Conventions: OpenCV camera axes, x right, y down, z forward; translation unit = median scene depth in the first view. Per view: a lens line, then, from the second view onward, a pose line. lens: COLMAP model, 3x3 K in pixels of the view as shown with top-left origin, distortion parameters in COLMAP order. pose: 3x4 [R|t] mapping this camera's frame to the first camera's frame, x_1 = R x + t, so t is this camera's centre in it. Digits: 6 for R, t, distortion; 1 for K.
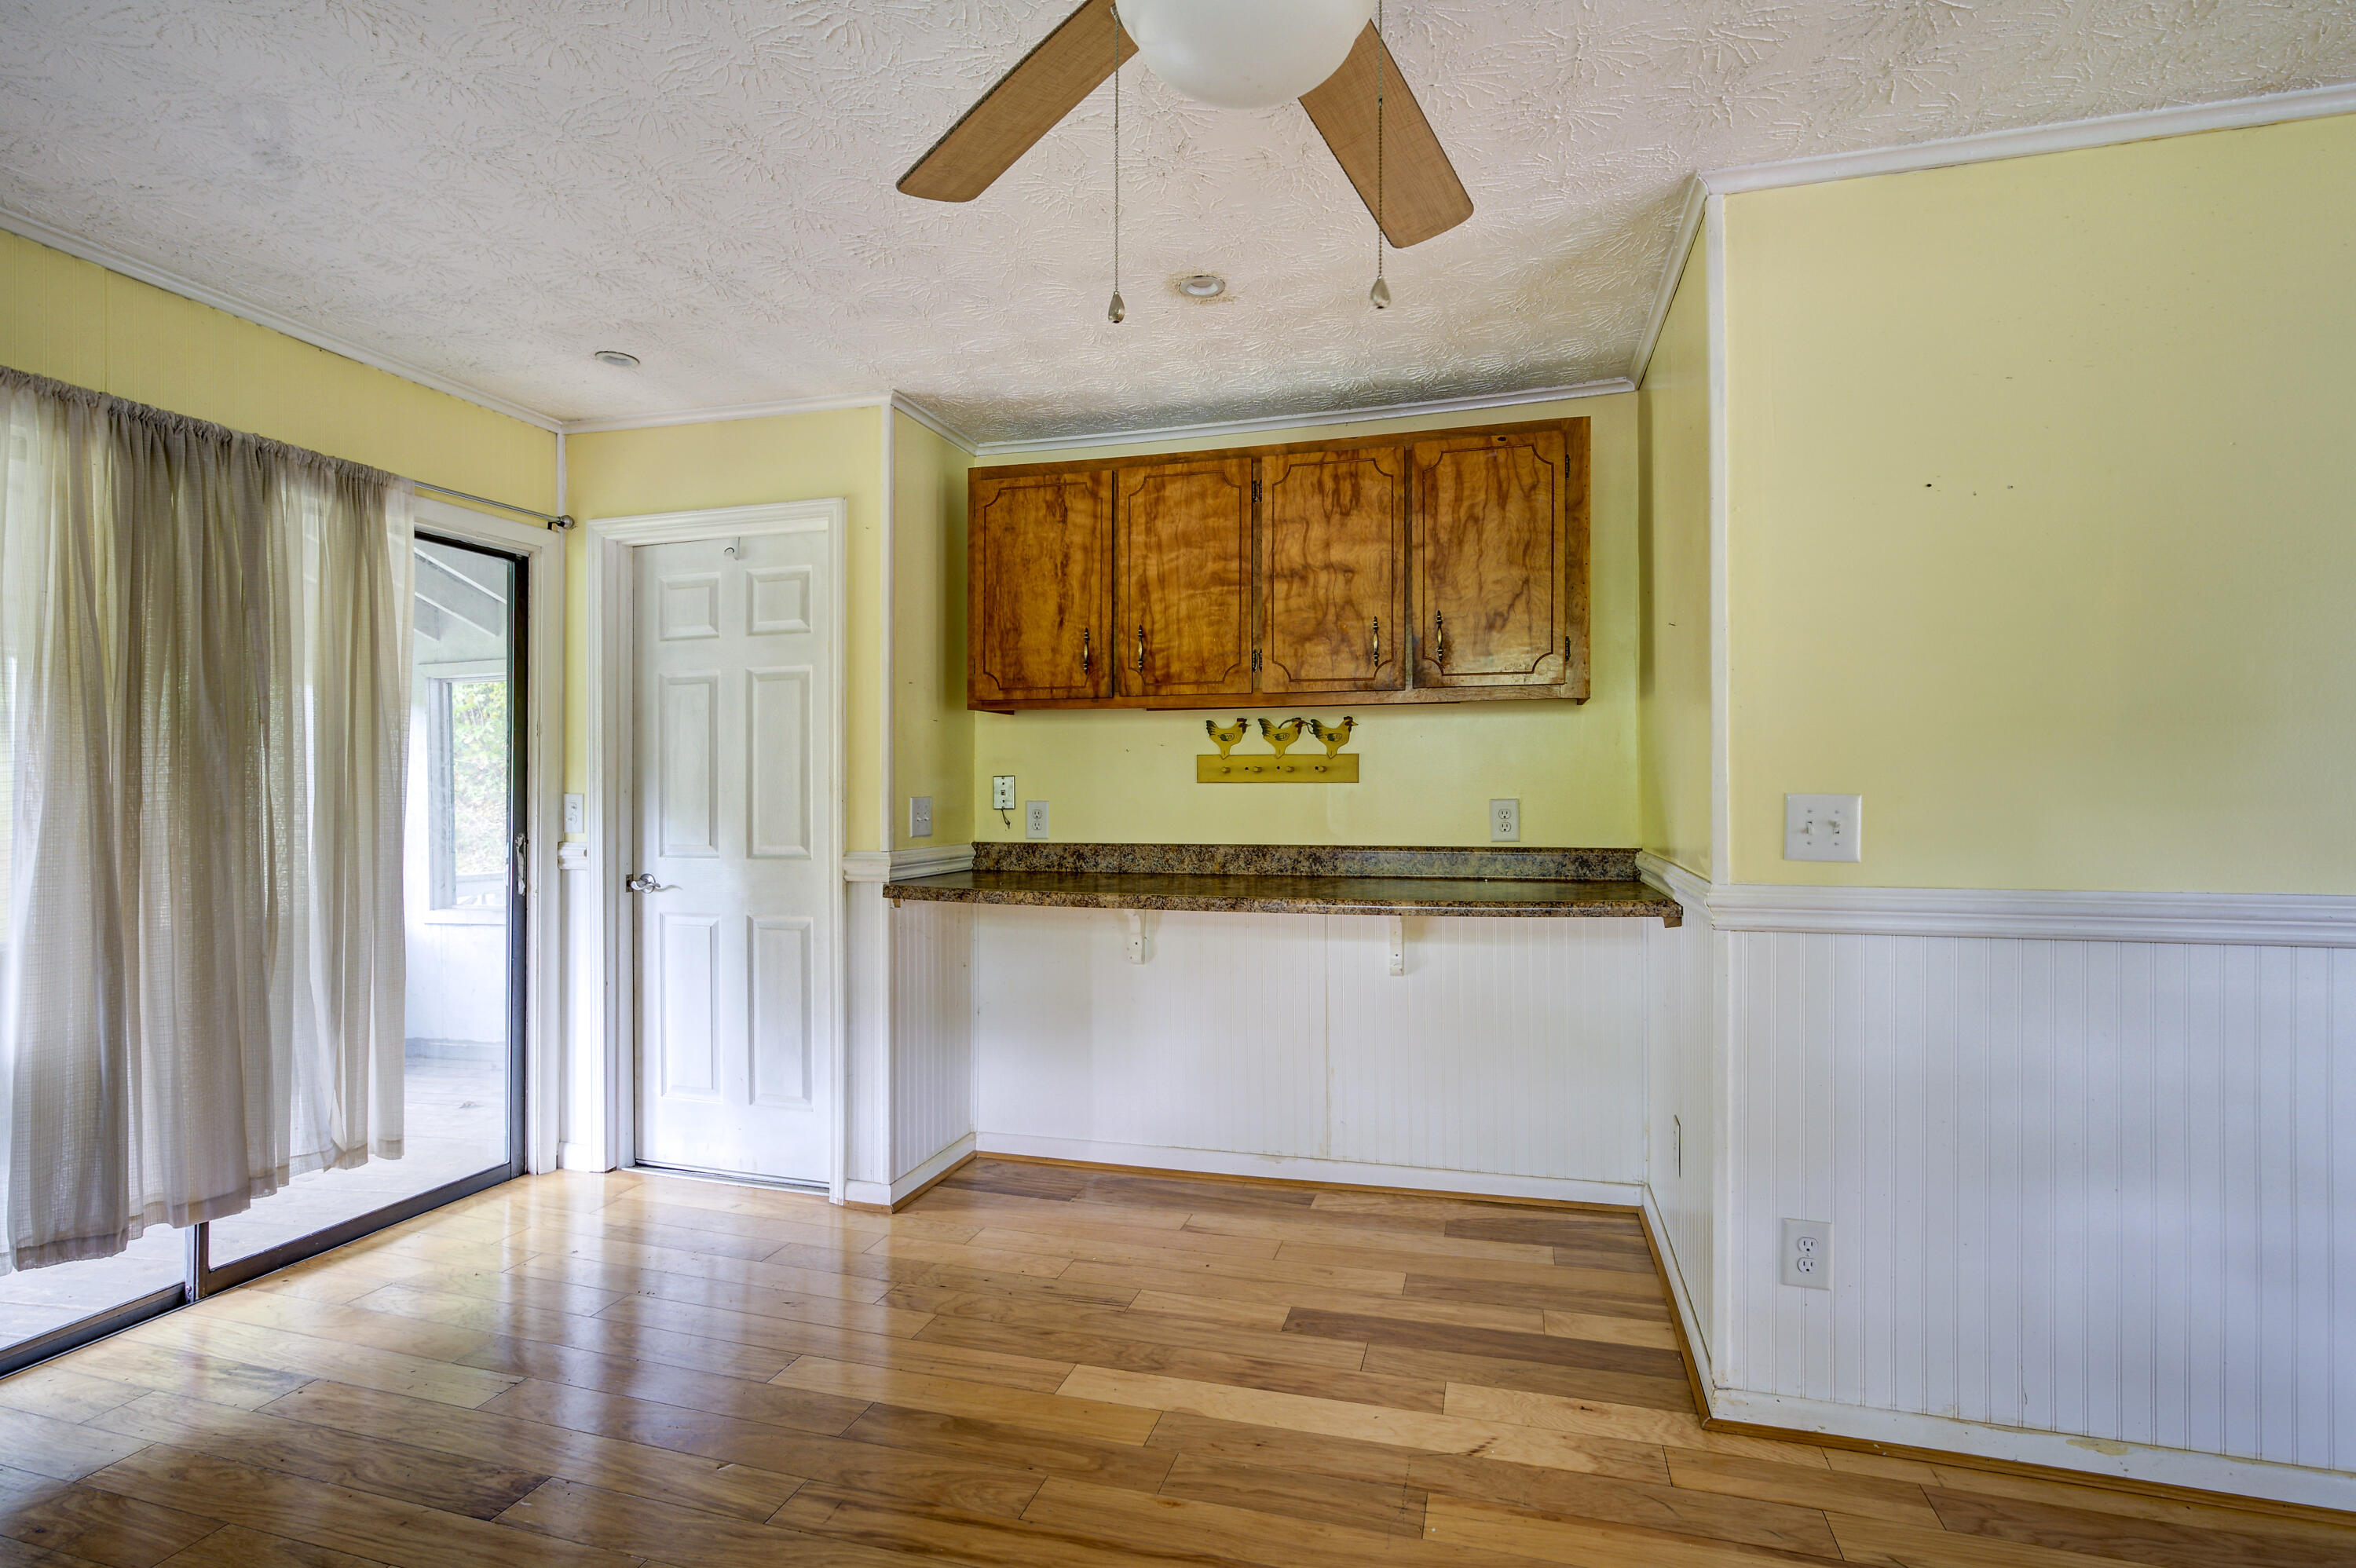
lens RADIAL K [[1113.8, 0, 1206.1], [0, 1113.8, 792.8], [0, 0, 1]] dist [0.000437, 0.000561]
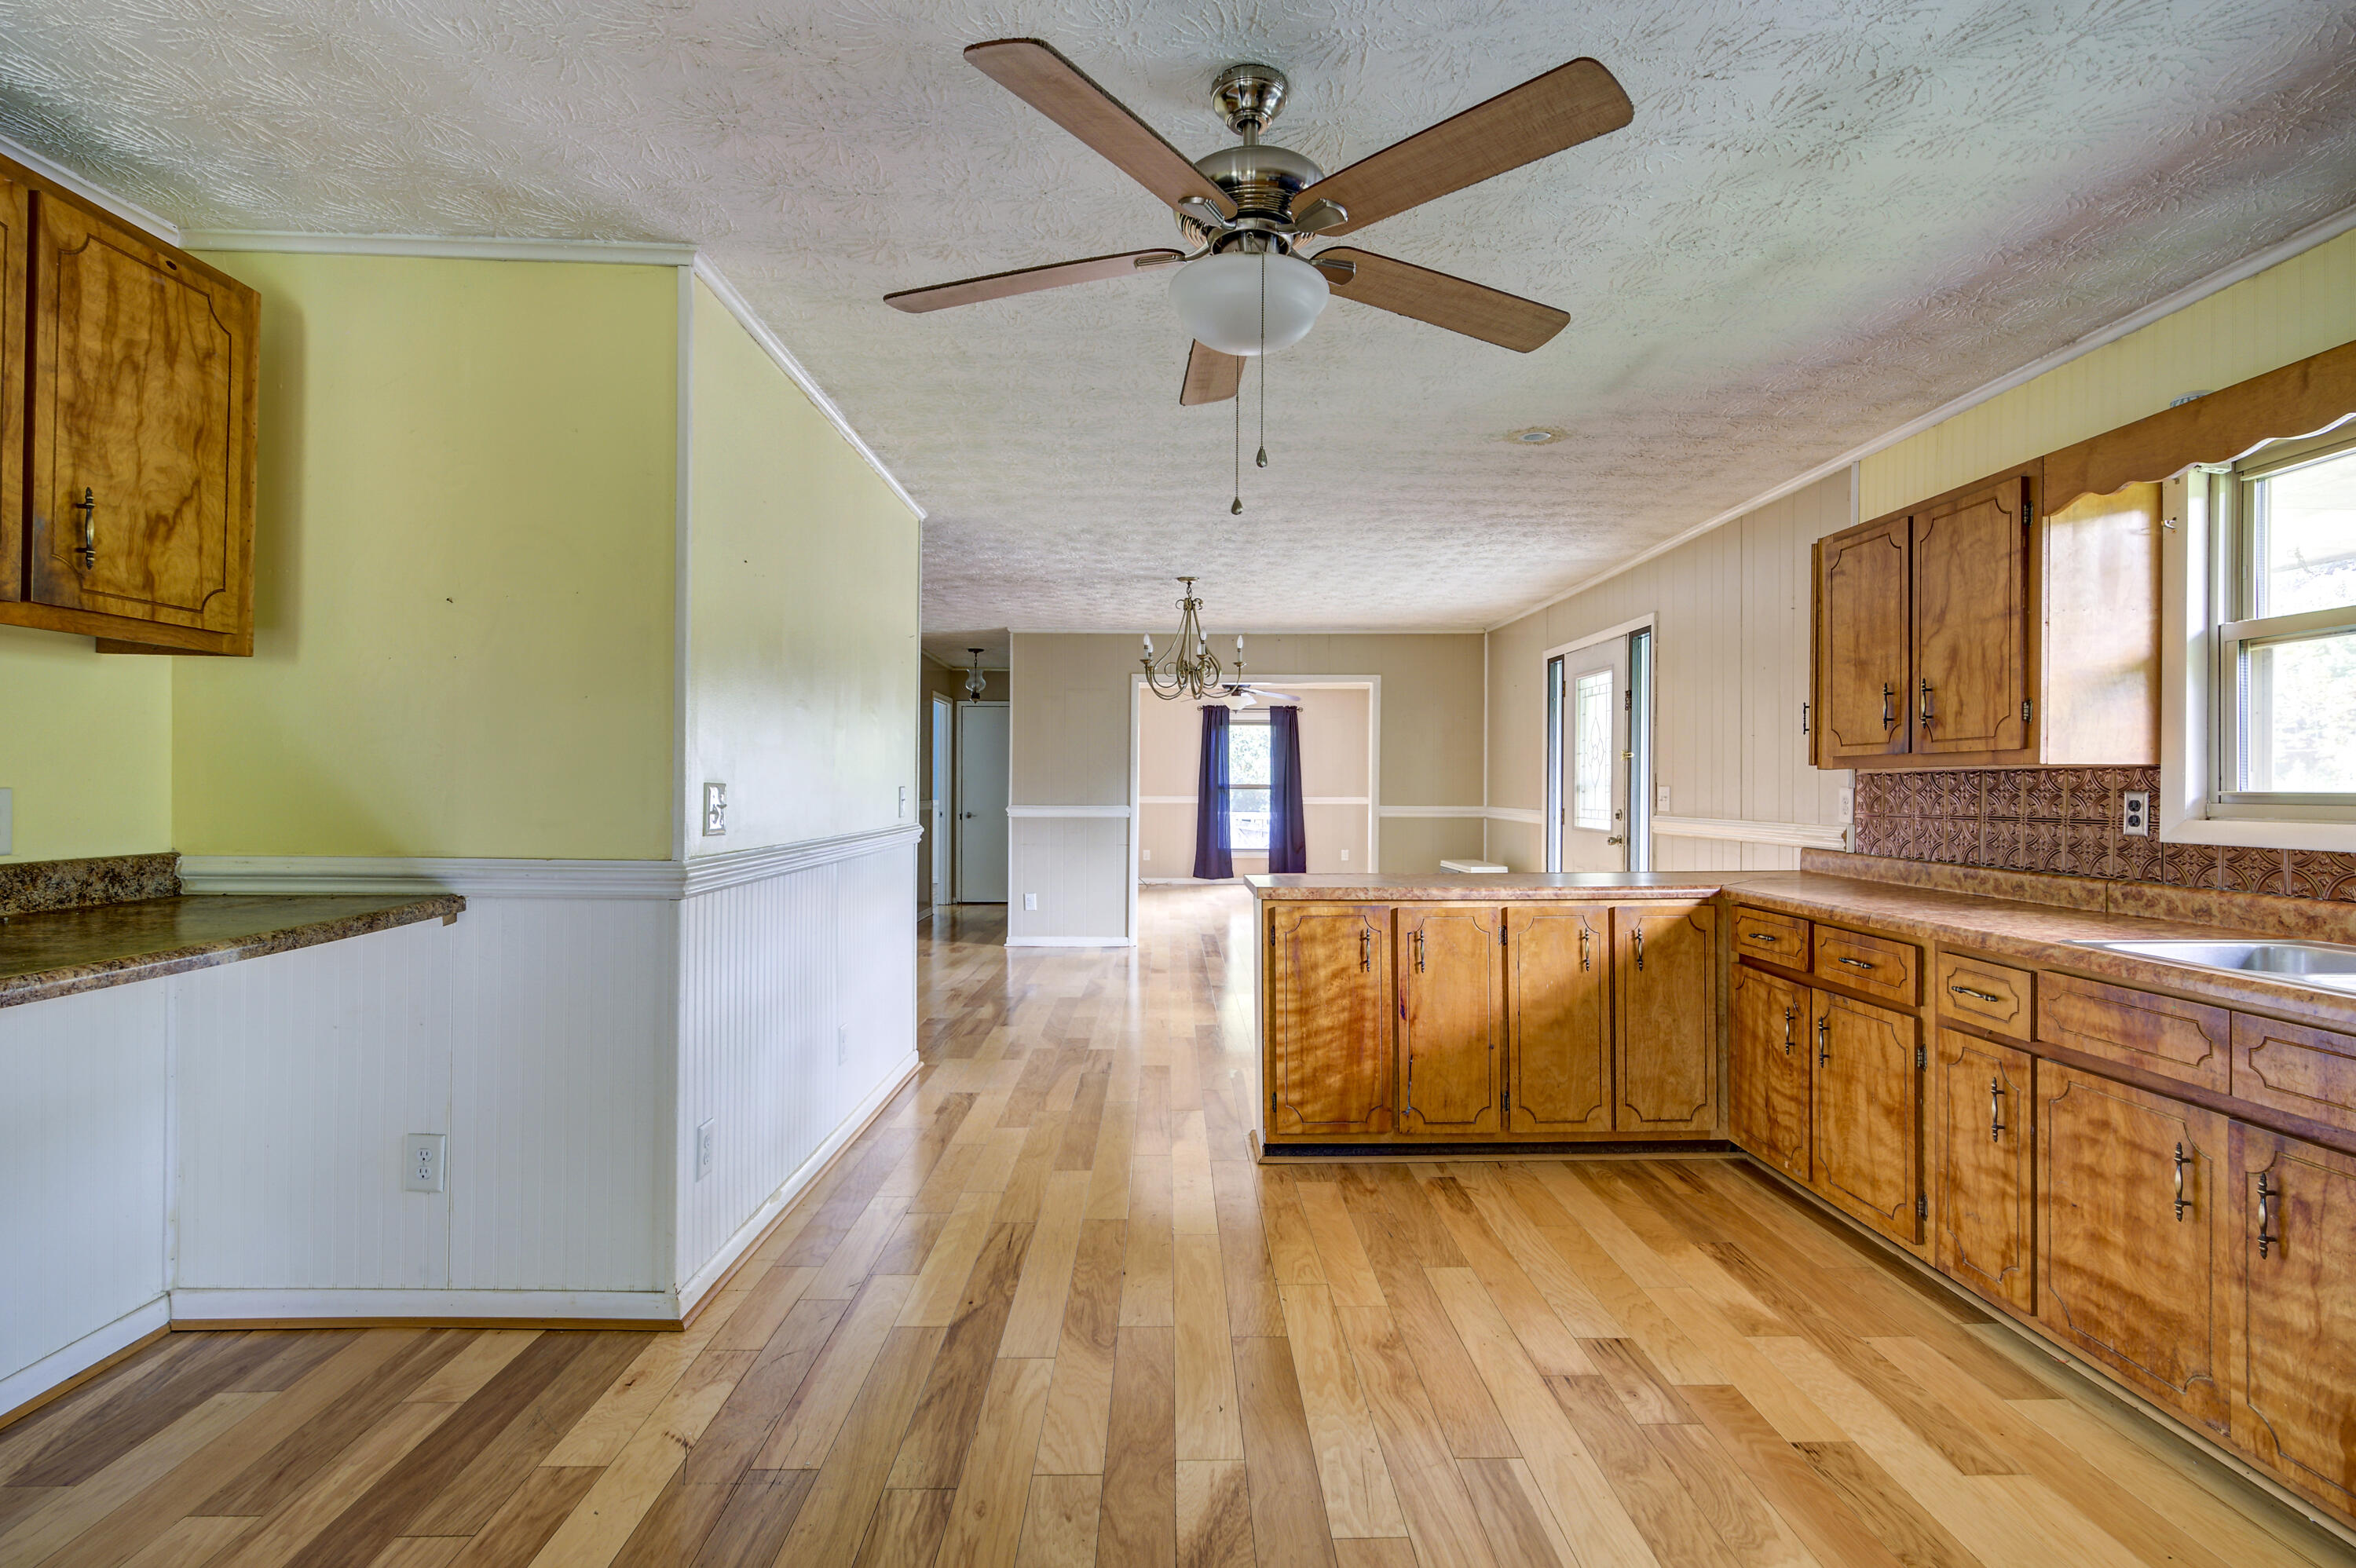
lens RADIAL K [[1113.8, 0, 1206.1], [0, 1113.8, 792.8], [0, 0, 1]] dist [0.000437, 0.000561]
pose [[-0.301357, -0.006976, 0.953486, -0.583963], [-0.009393, 0.999946, 0.004347, -0.000824], [-0.953465, -0.007646, -0.301406, 0.594248]]
